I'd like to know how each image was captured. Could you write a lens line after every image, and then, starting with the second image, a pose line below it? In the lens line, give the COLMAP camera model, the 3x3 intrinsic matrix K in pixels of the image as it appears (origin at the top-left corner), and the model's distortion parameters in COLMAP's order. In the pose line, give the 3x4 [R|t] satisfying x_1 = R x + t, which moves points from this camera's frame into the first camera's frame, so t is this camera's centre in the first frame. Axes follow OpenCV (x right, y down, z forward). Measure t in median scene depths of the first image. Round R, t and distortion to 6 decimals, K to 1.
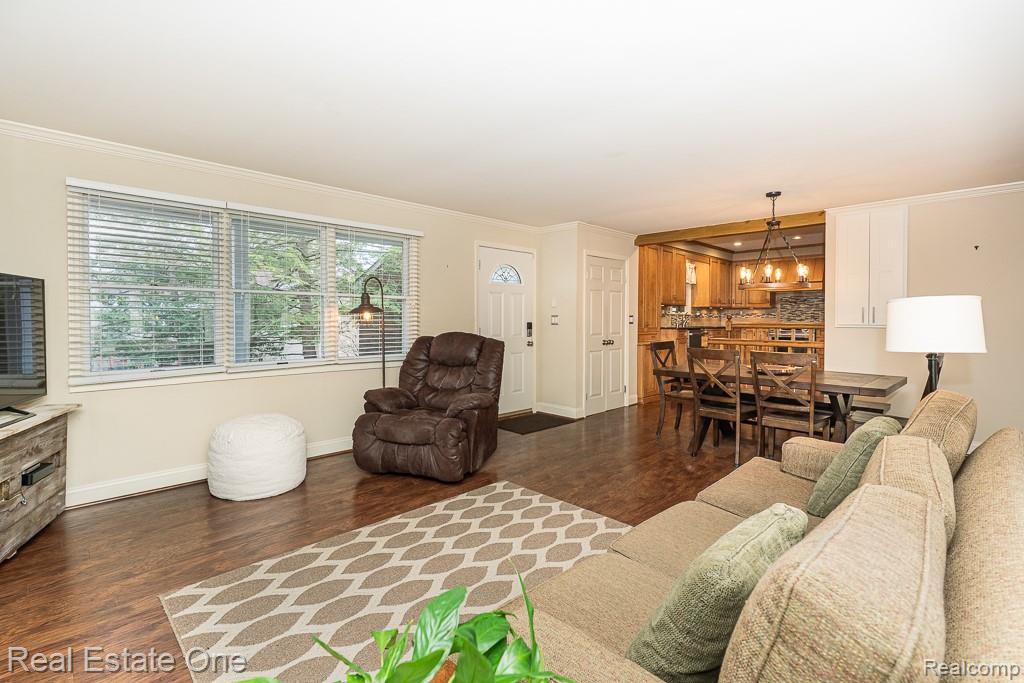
lens RADIAL K [[473.6, 0, 524.6], [0, 473.6, 321.7], [0, 0, 1]] dist [-0.005310, 0.001854]
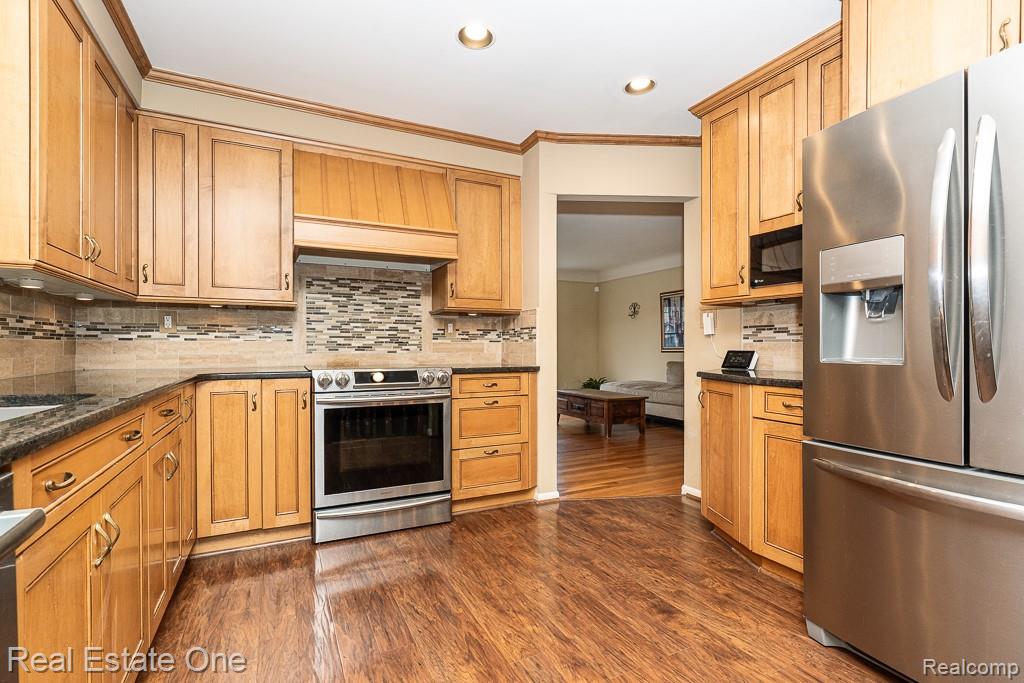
lens RADIAL K [[473.6, 0, 511.1], [0, 473.6, 348.5], [0, 0, 1]] dist [-0.005310, 0.001854]
pose [[0.343923, -0.008829, 0.938956, 0.531864], [0.008027, 0.999947, 0.006463, -0.007733], [-0.938963, 0.005314, 0.343976, 1.421417]]
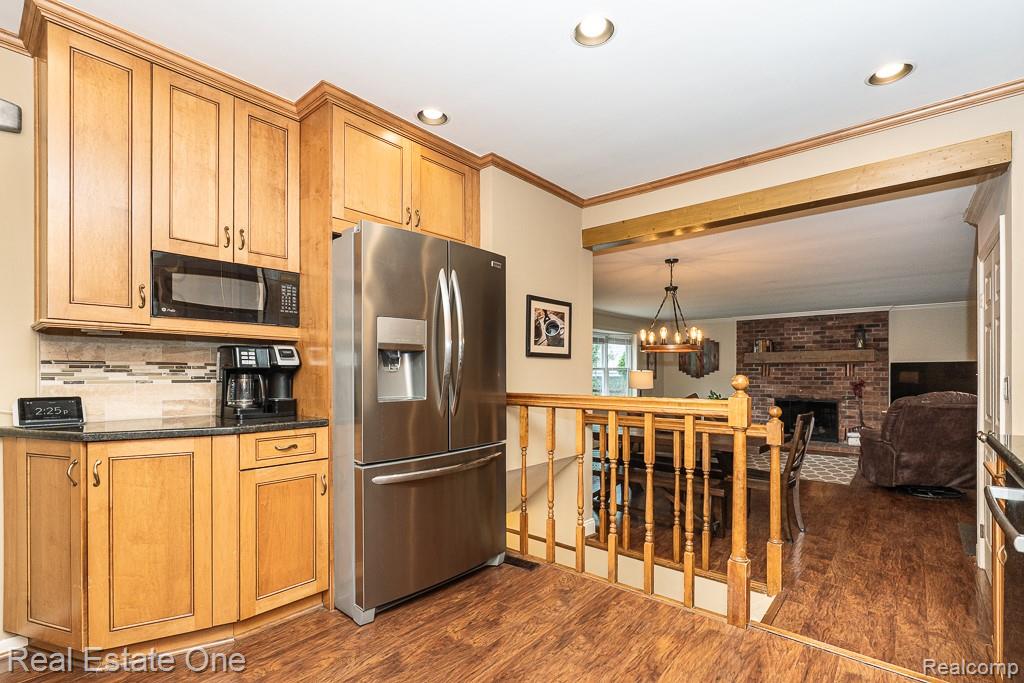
lens RADIAL K [[473.6, 0, 515.8], [0, 473.6, 371.5], [0, 0, 1]] dist [-0.005310, 0.001854]
pose [[-0.998203, -0.005223, -0.059697, 0.802342], [-0.005511, 0.999974, 0.004673, -0.023589], [0.059671, 0.004994, -0.998206, 1.750001]]
